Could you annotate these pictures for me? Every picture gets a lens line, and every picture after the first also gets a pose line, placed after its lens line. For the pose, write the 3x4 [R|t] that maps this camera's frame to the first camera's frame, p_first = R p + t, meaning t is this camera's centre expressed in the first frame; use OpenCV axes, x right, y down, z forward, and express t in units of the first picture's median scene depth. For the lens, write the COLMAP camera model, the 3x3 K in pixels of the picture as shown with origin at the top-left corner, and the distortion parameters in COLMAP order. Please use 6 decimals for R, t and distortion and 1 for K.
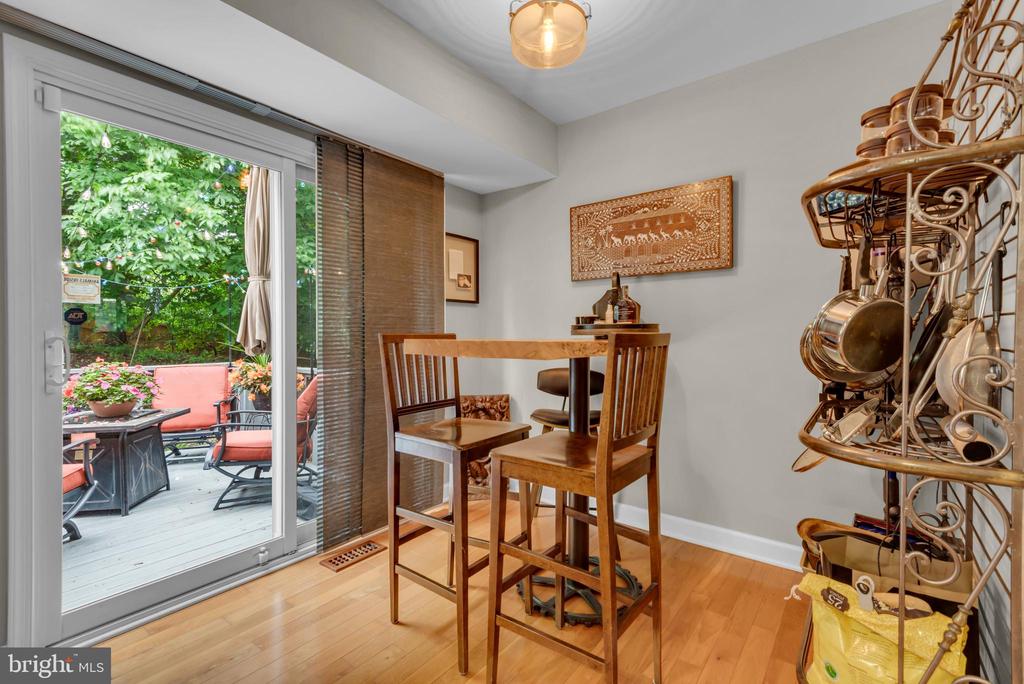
lens RADIAL K [[461.5, 0, 505.3], [0, 461.5, 337.5], [0, 0, 1]] dist [0.023082, -0.011317]
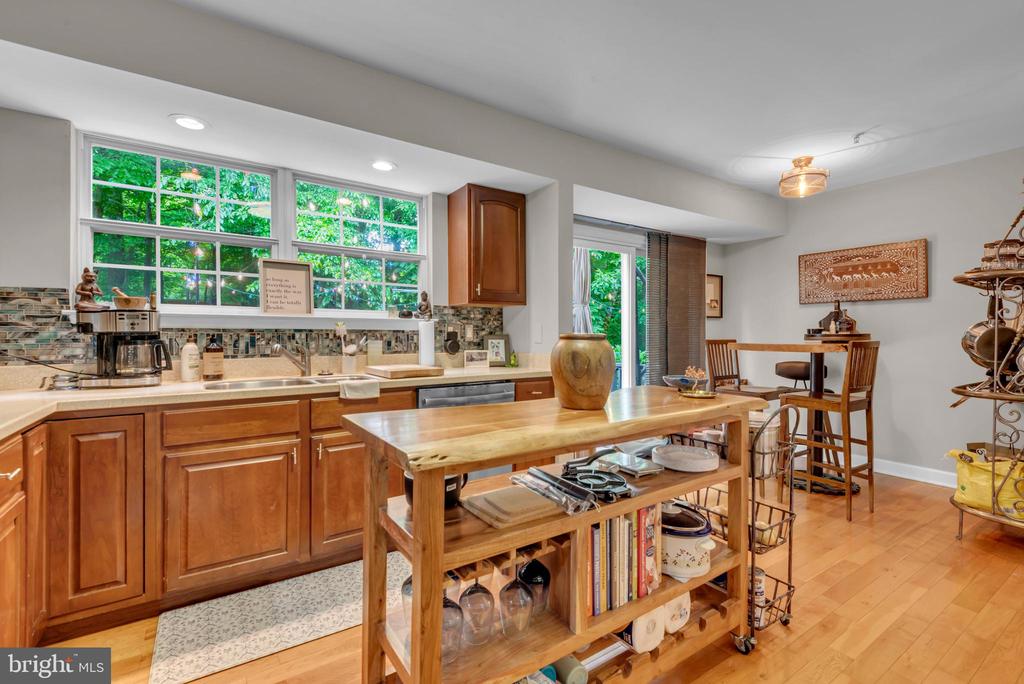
lens RADIAL K [[461.5, 0, 512.0], [0, 461.5, 335.5], [0, 0, 1]] dist [0.023082, -0.011317]
pose [[0.948340, 0.000824, -0.317254, -0.306493], [-0.002532, 0.999984, -0.004971, -0.011120], [0.317245, 0.005517, 0.948328, -0.847982]]
